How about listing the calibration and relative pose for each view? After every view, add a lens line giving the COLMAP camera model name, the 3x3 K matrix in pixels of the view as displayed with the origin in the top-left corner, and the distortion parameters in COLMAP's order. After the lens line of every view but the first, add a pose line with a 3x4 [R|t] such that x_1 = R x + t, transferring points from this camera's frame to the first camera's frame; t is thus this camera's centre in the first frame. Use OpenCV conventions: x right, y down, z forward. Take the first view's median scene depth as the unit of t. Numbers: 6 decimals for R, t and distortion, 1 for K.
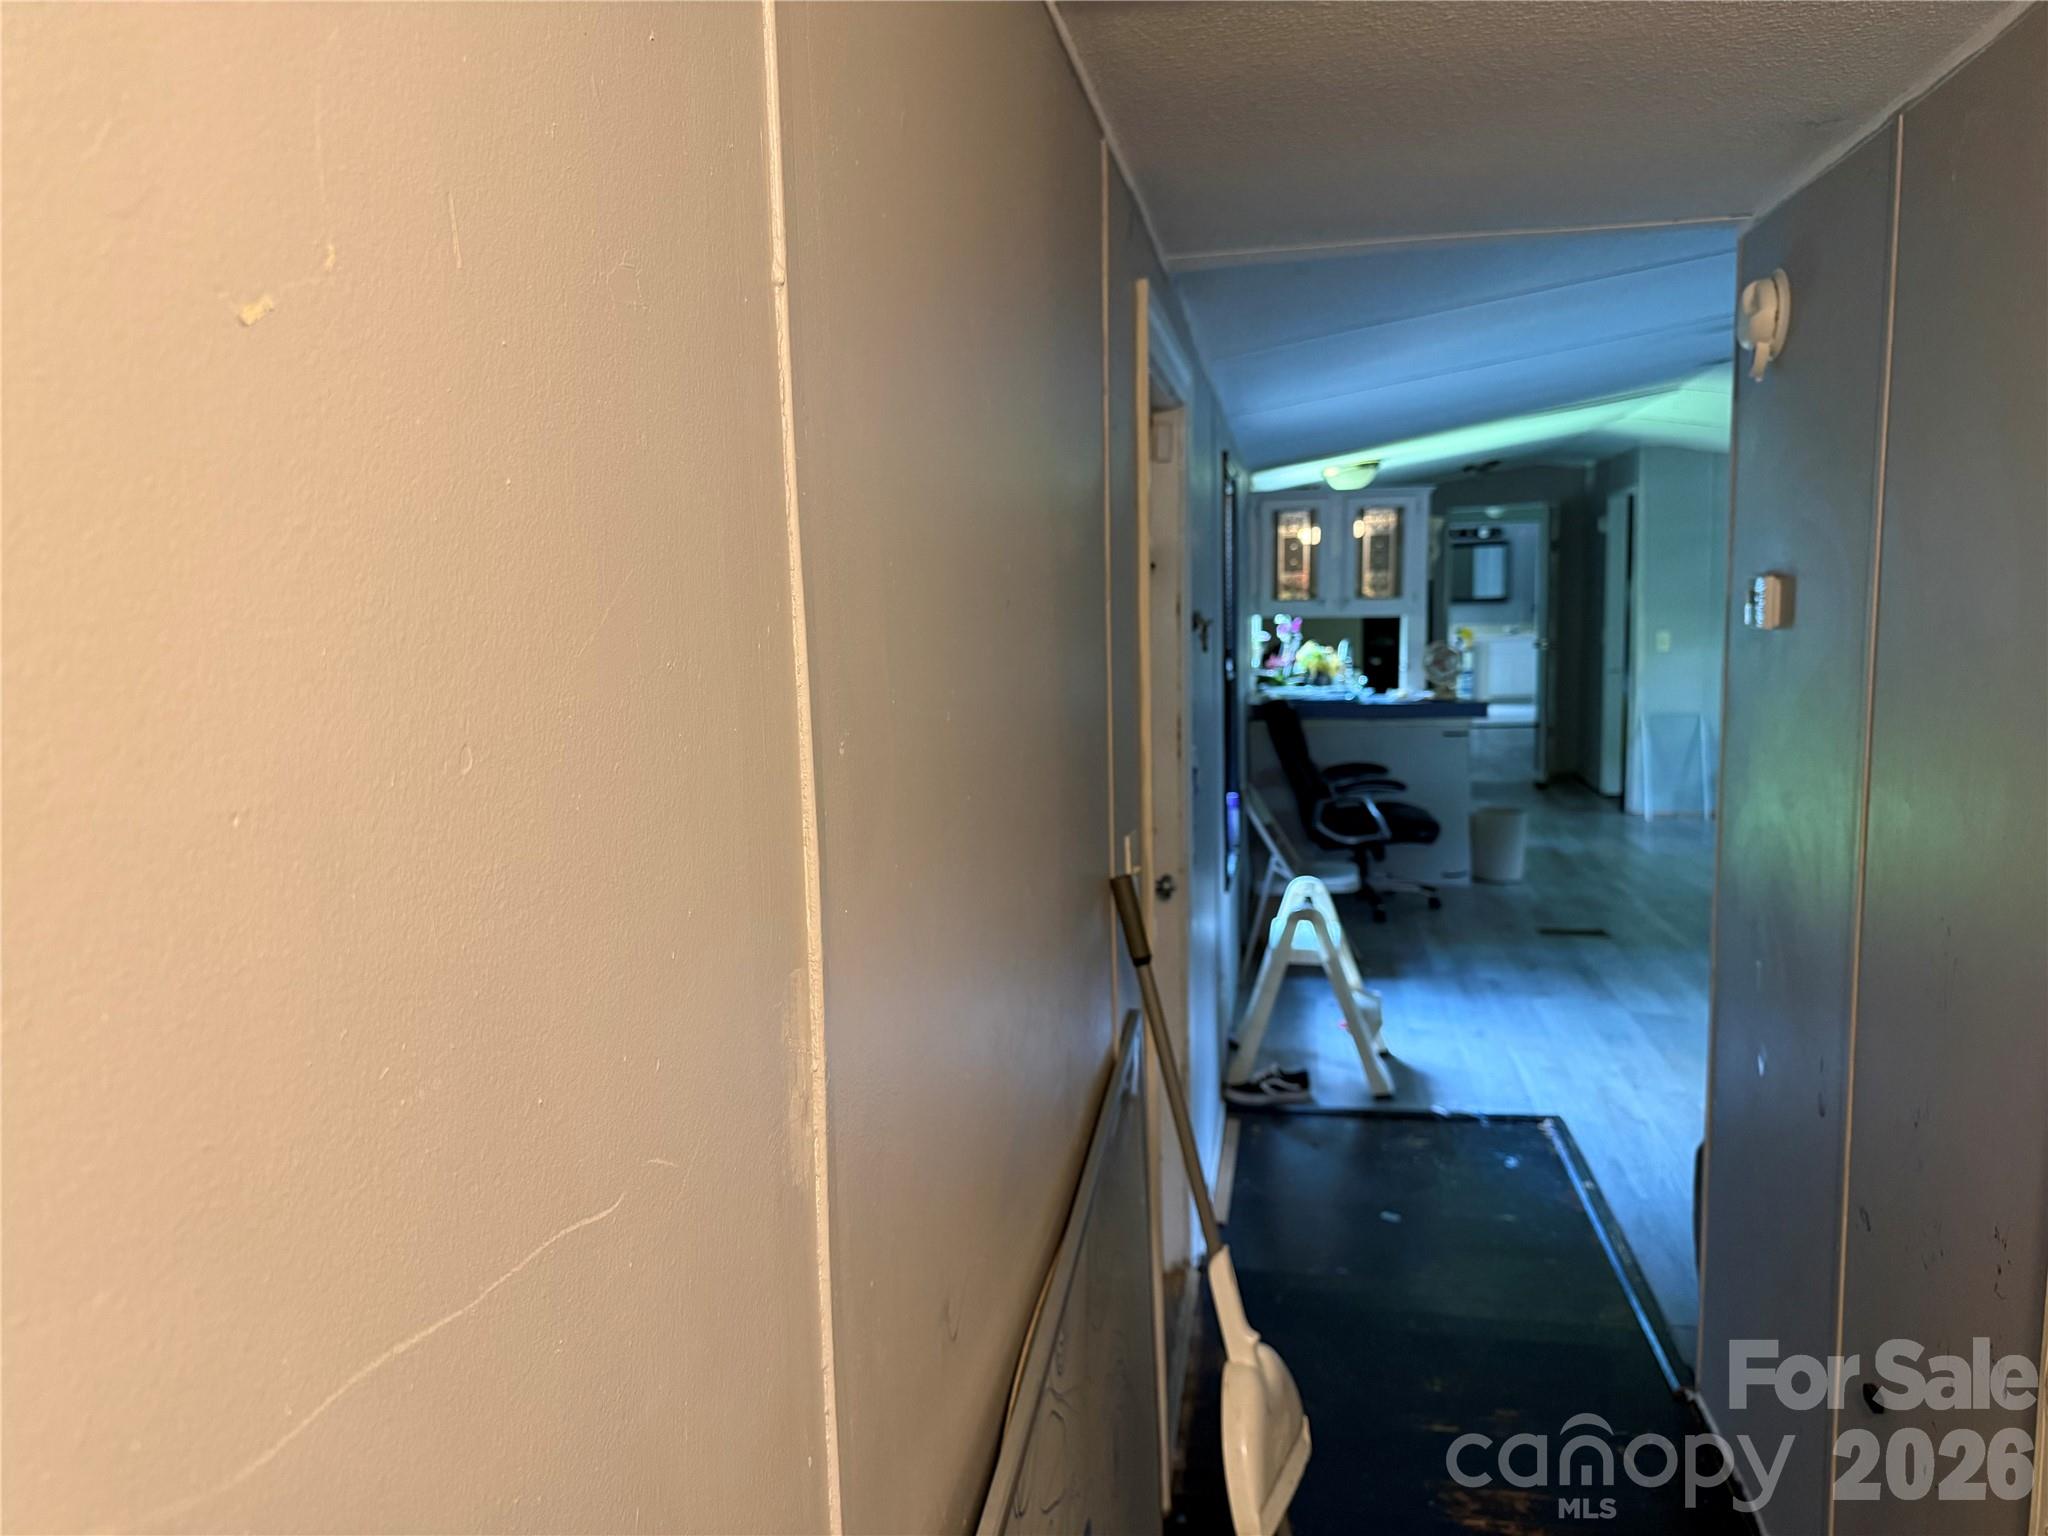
lens RADIAL K [[1459.9, 0, 1018.0], [0, 1459.9, 761.7], [0, 0, 1]] dist [0.075527, -0.086904]
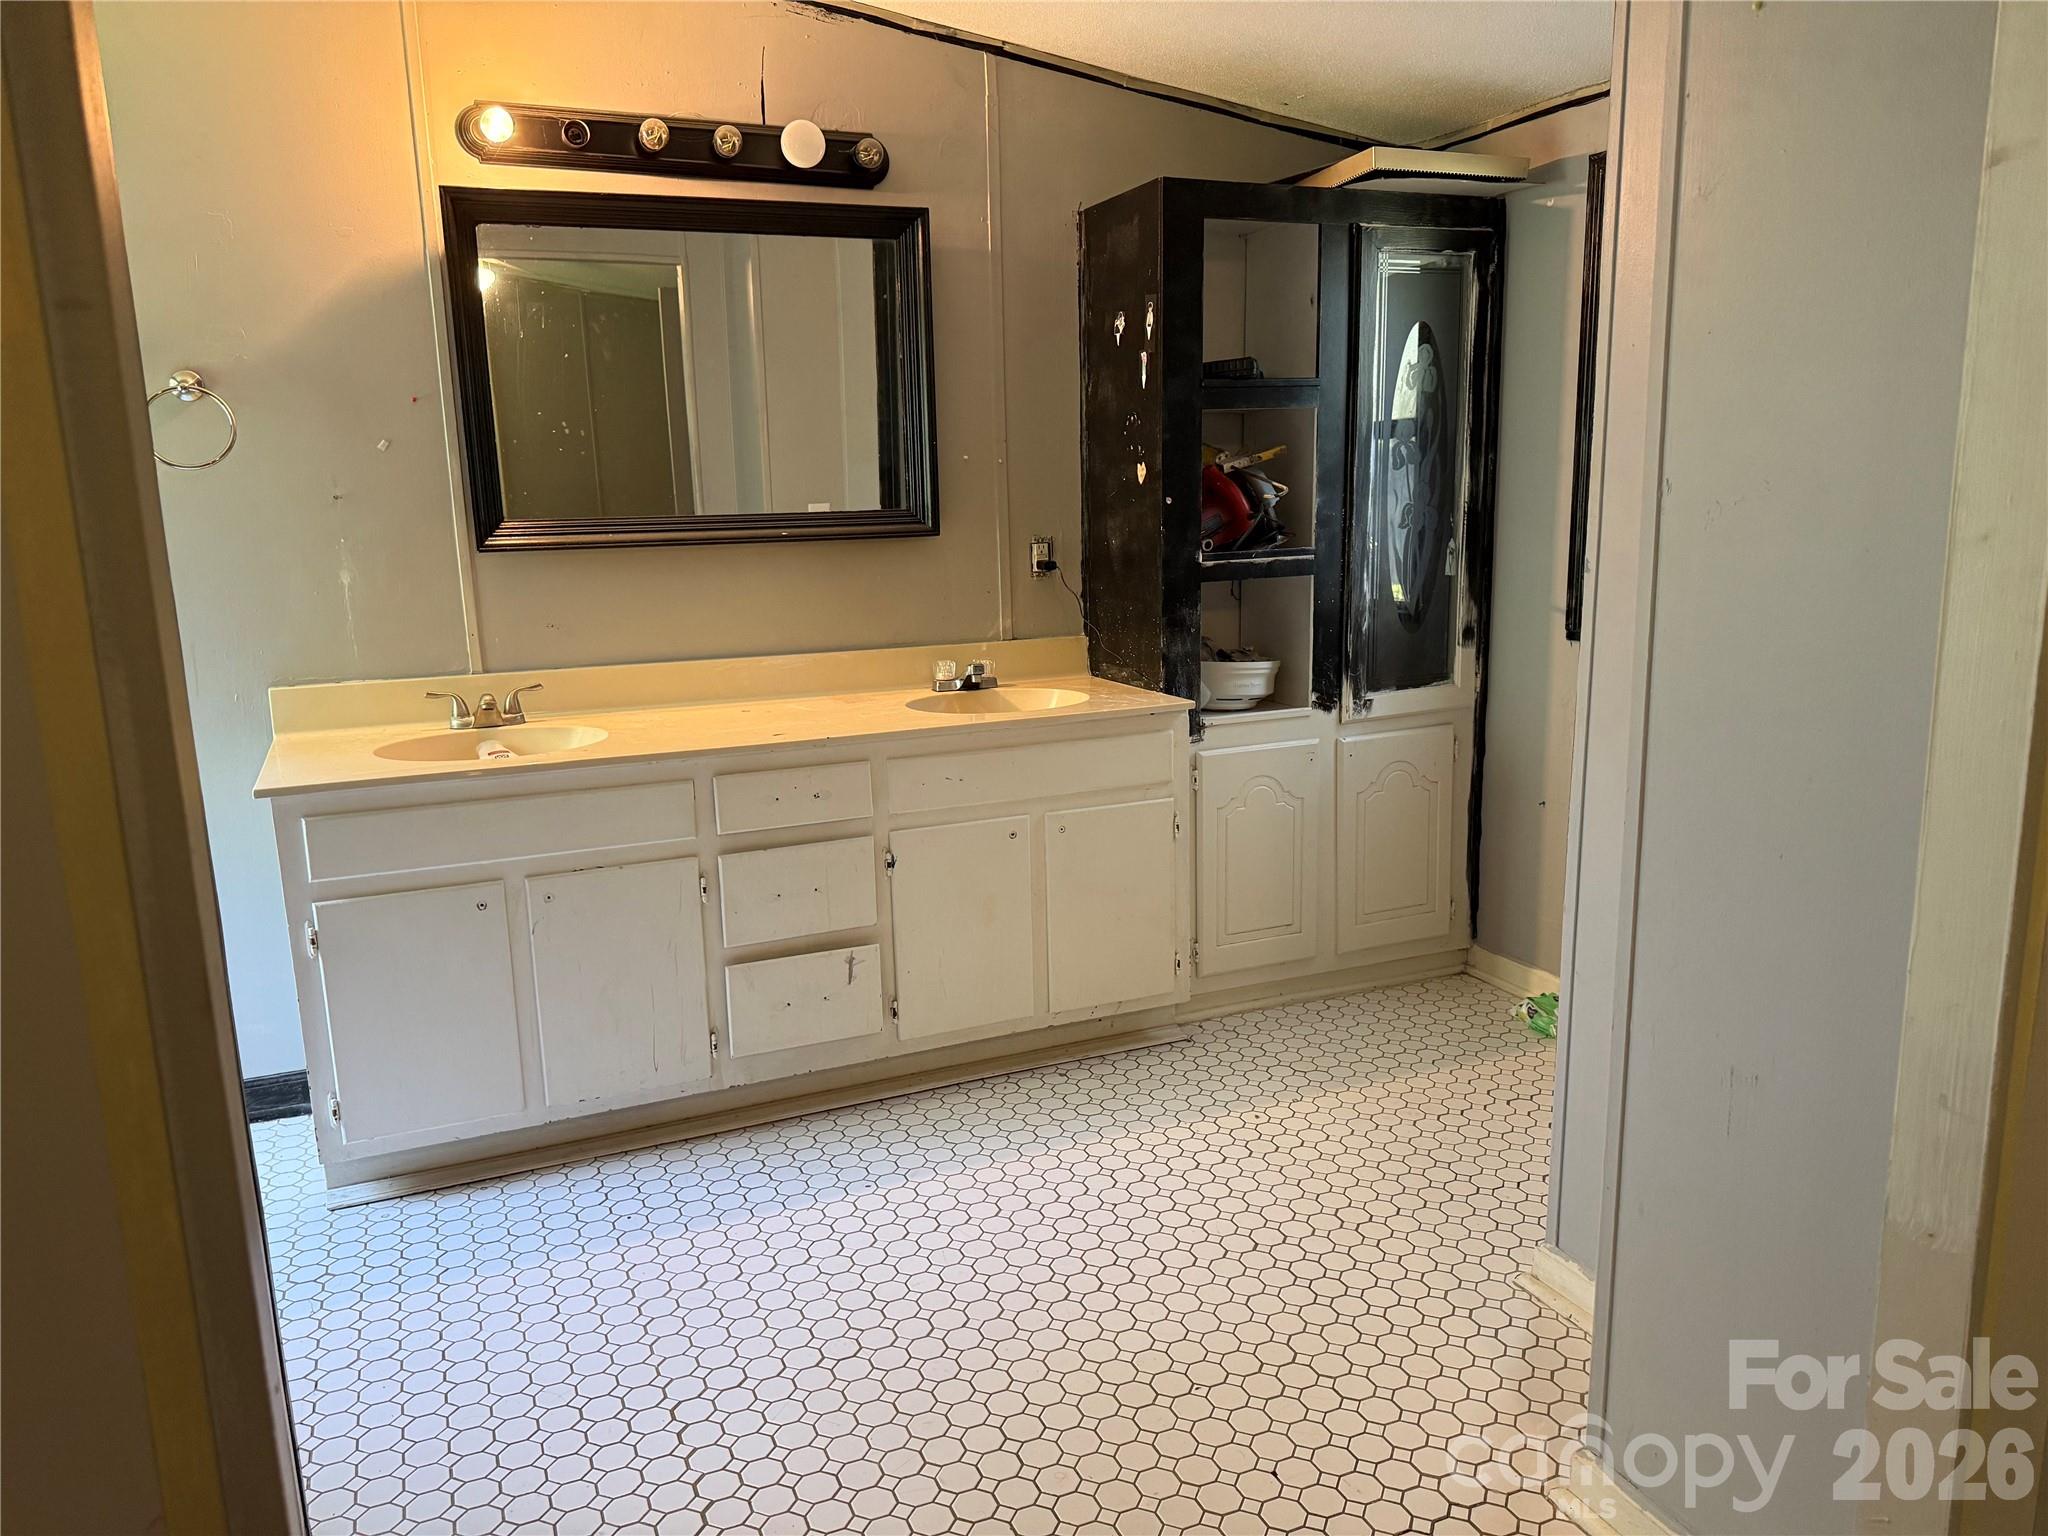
lens RADIAL K [[1444.9, 0, 1024.0], [0, 1444.9, 768.0], [0, 0, 1]] dist [0.145758, -0.236055]
pose [[0.828026, -0.106907, 0.550403, 0.585799], [0.072294, 0.993817, 0.084274, -0.236032], [-0.556010, -0.029990, 0.830635, 2.113797]]
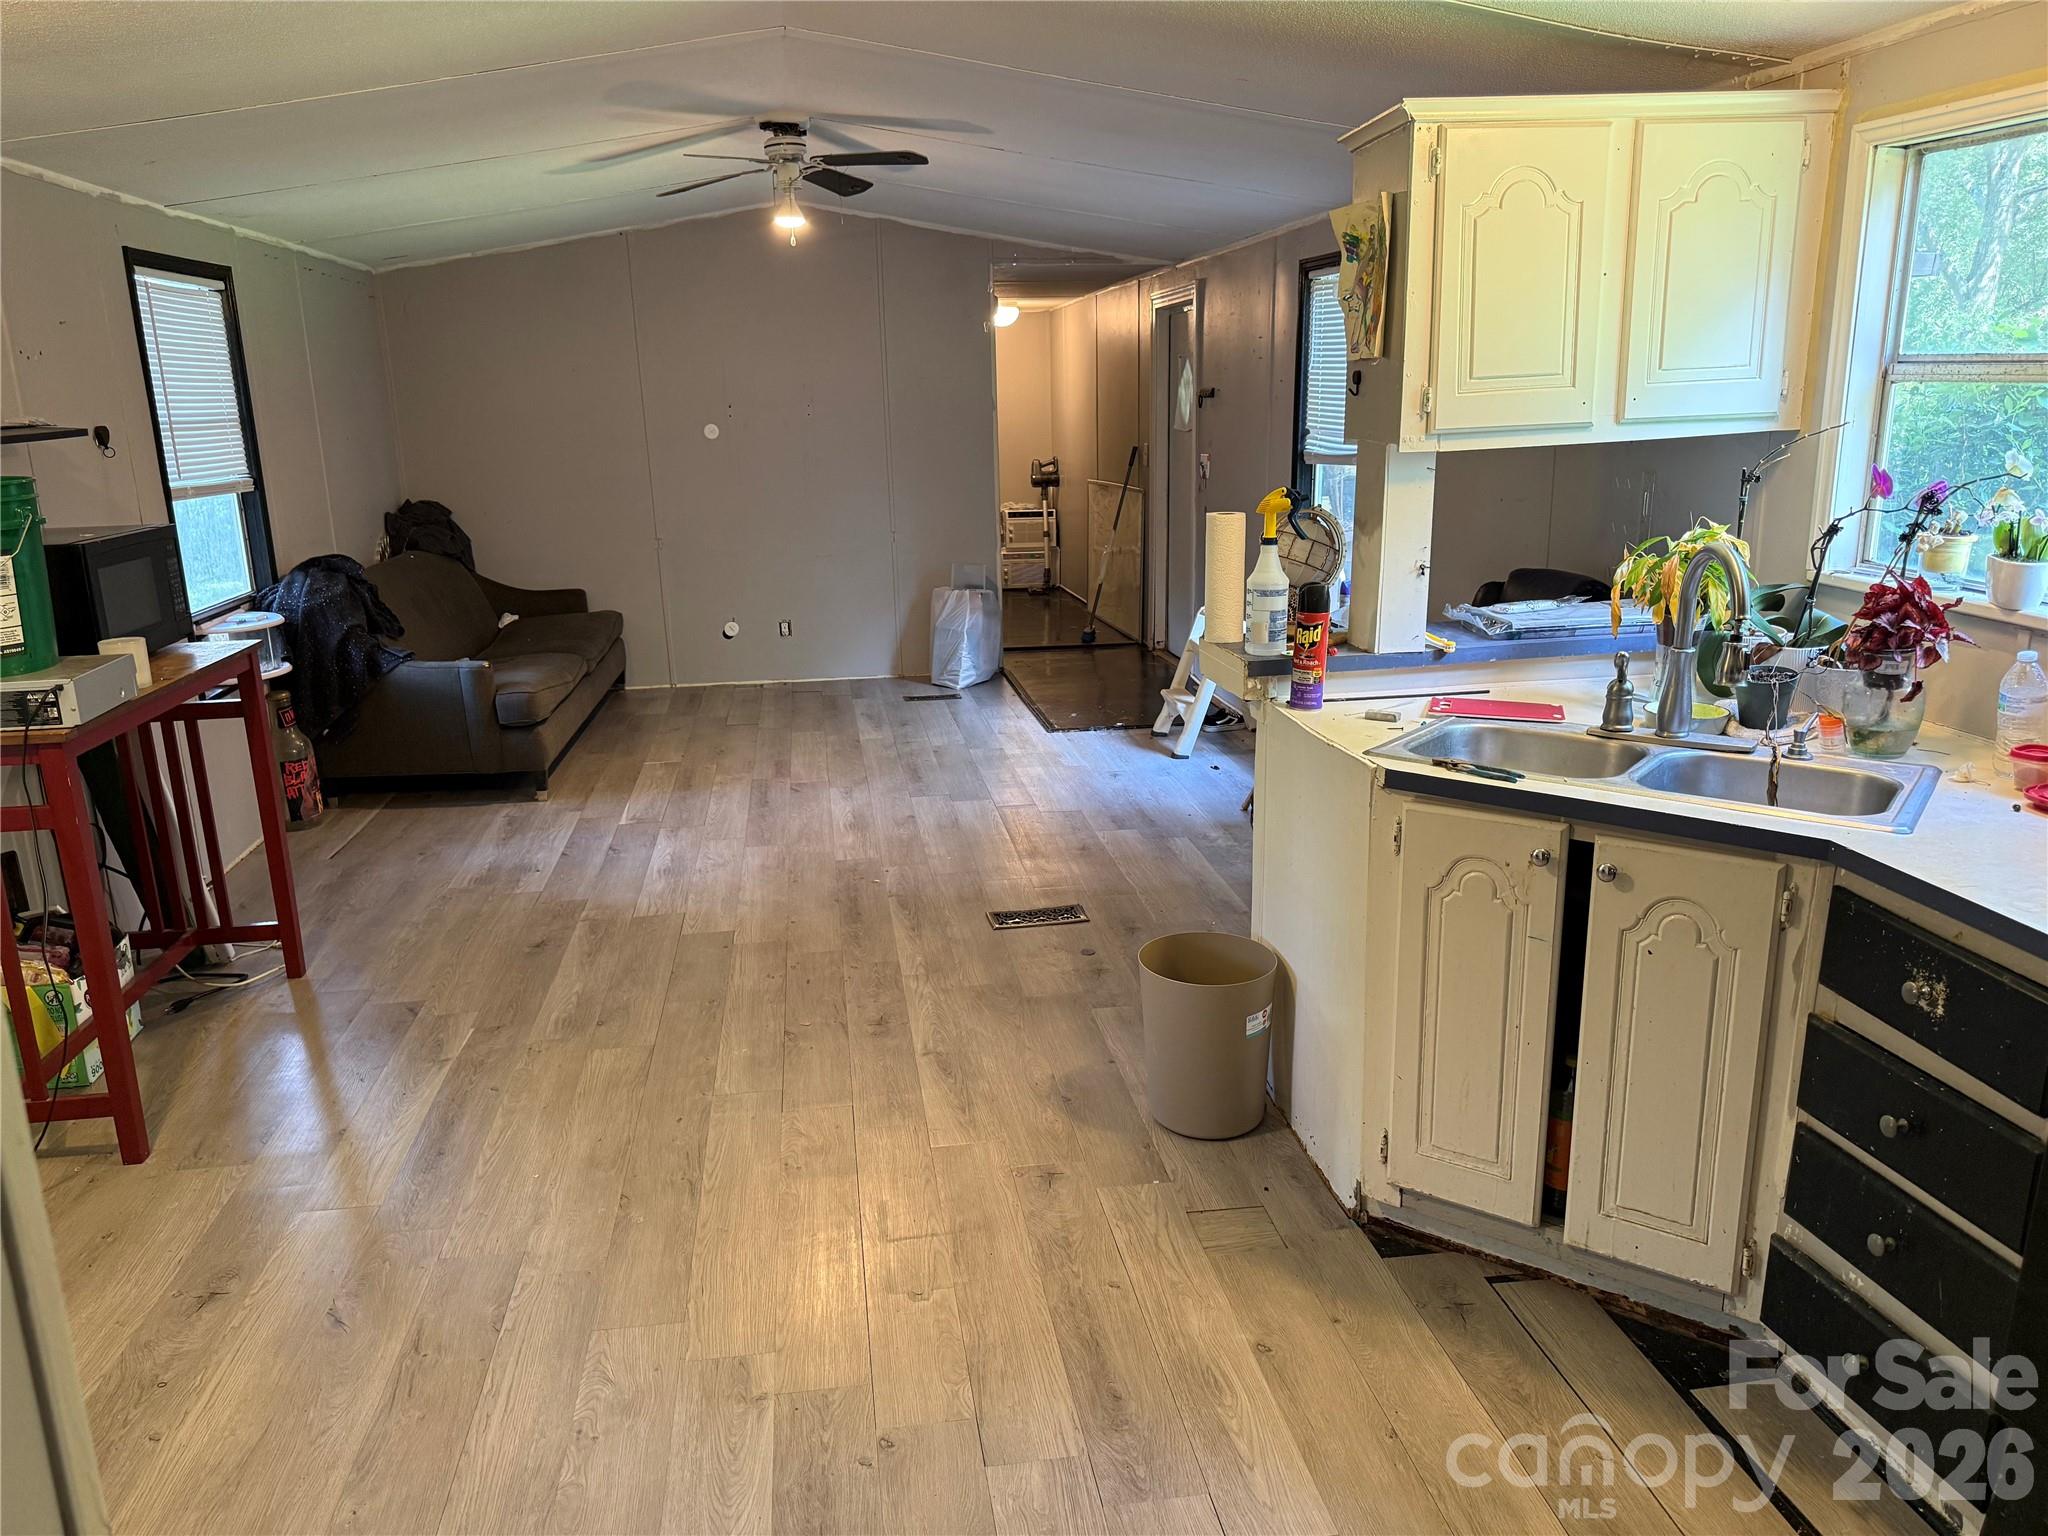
lens RADIAL K [[1444.9, 0, 1024.0], [0, 1444.9, 768.0], [0, 0, 1]] dist [0.145758, -0.236055]
pose [[-0.941220, 0.127505, -0.312805, 0.543280], [0.006004, 0.932192, 0.361914, -0.177109], [0.337740, 0.338763, -0.878164, 1.453019]]
